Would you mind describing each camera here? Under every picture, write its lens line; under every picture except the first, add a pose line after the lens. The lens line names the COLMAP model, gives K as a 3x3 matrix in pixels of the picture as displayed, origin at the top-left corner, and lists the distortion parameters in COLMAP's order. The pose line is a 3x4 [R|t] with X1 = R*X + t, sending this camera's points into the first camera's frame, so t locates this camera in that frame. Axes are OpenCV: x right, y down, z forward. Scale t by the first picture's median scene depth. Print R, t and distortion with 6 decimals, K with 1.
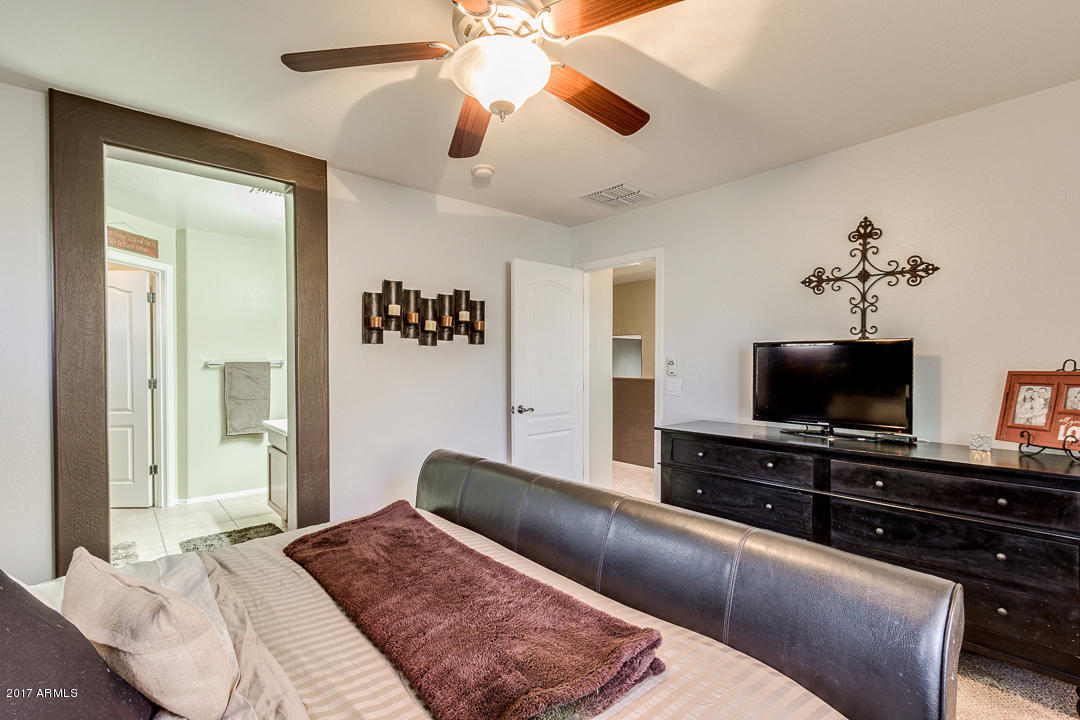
lens RADIAL K [[490.3, 0, 537.4], [0, 490.3, 365.8], [0, 0, 1]] dist [0.001837, -0.000698]
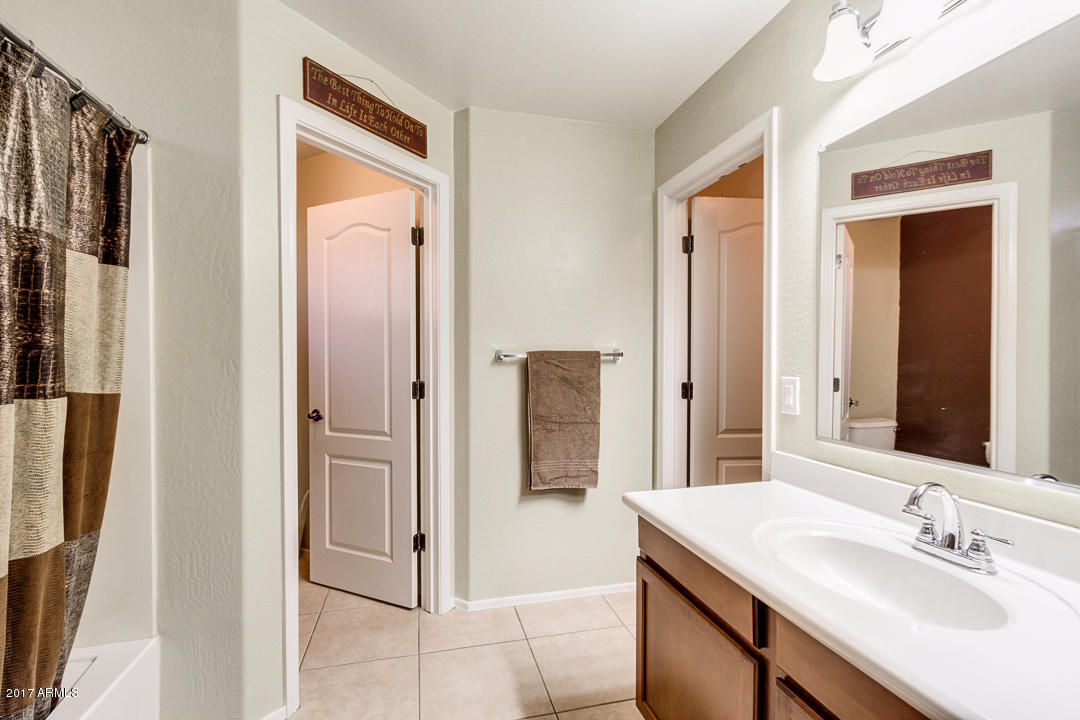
lens RADIAL K [[490.3, 0, 537.4], [0, 490.3, 365.8], [0, 0, 1]] dist [0.001837, -0.000698]
pose [[0.890635, 0.013992, -0.454504, -0.400456], [-0.007399, 0.999840, 0.016281, -0.000822], [0.454659, -0.011138, 0.890596, 0.551276]]
